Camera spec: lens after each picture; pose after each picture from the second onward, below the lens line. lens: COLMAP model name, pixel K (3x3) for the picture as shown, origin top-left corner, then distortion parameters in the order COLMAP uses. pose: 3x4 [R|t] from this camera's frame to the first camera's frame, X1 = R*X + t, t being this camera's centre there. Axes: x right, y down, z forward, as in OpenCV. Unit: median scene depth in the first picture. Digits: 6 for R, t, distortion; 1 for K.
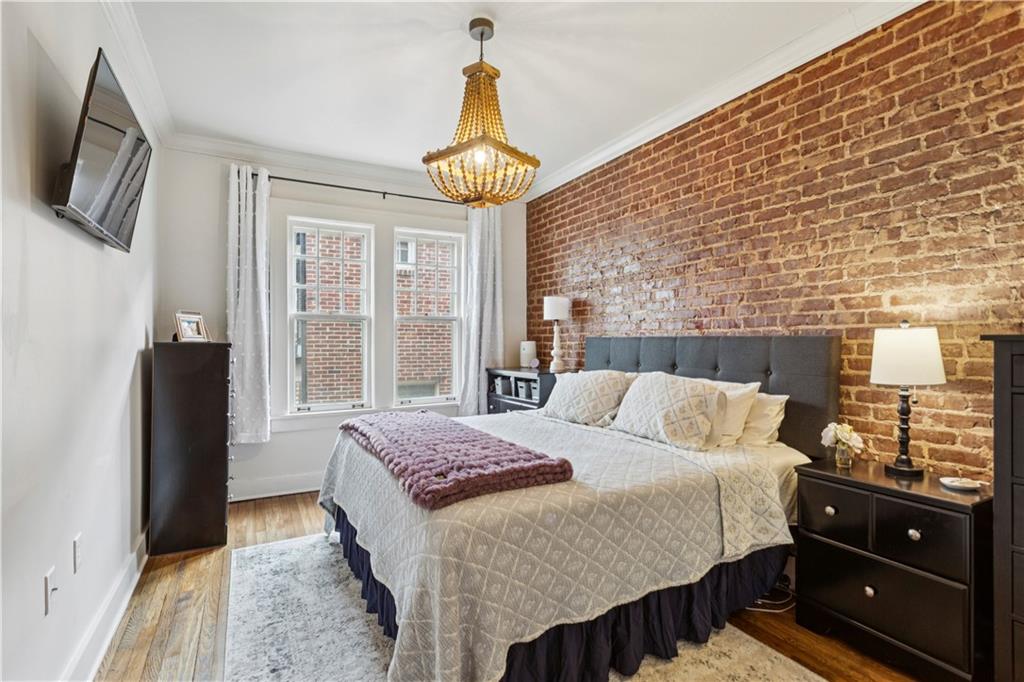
lens RADIAL K [[489.9, 0, 496.4], [0, 489.9, 340.4], [0, 0, 1]] dist [0.003958, 0.001068]
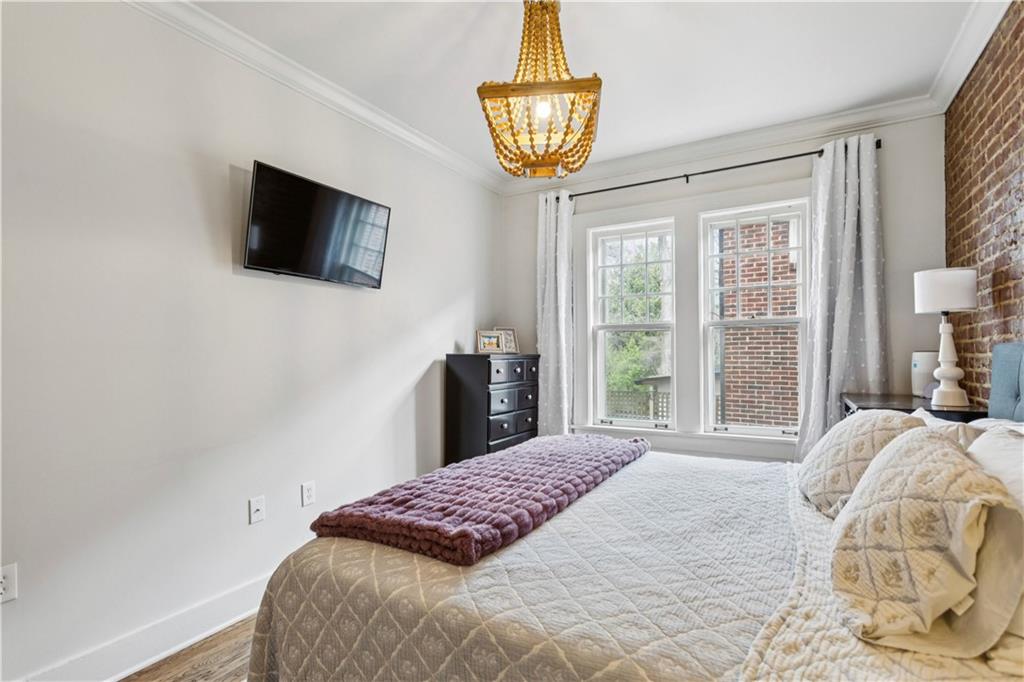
lens RADIAL K [[489.9, 0, 514.8], [0, 489.9, 343.4], [0, 0, 1]] dist [0.003958, 0.001068]
pose [[0.540651, -0.017087, -0.841074, 0.318701], [0.003328, 0.999829, -0.018174, 0.000479], [0.841241, 0.007027, 0.540615, 0.302961]]
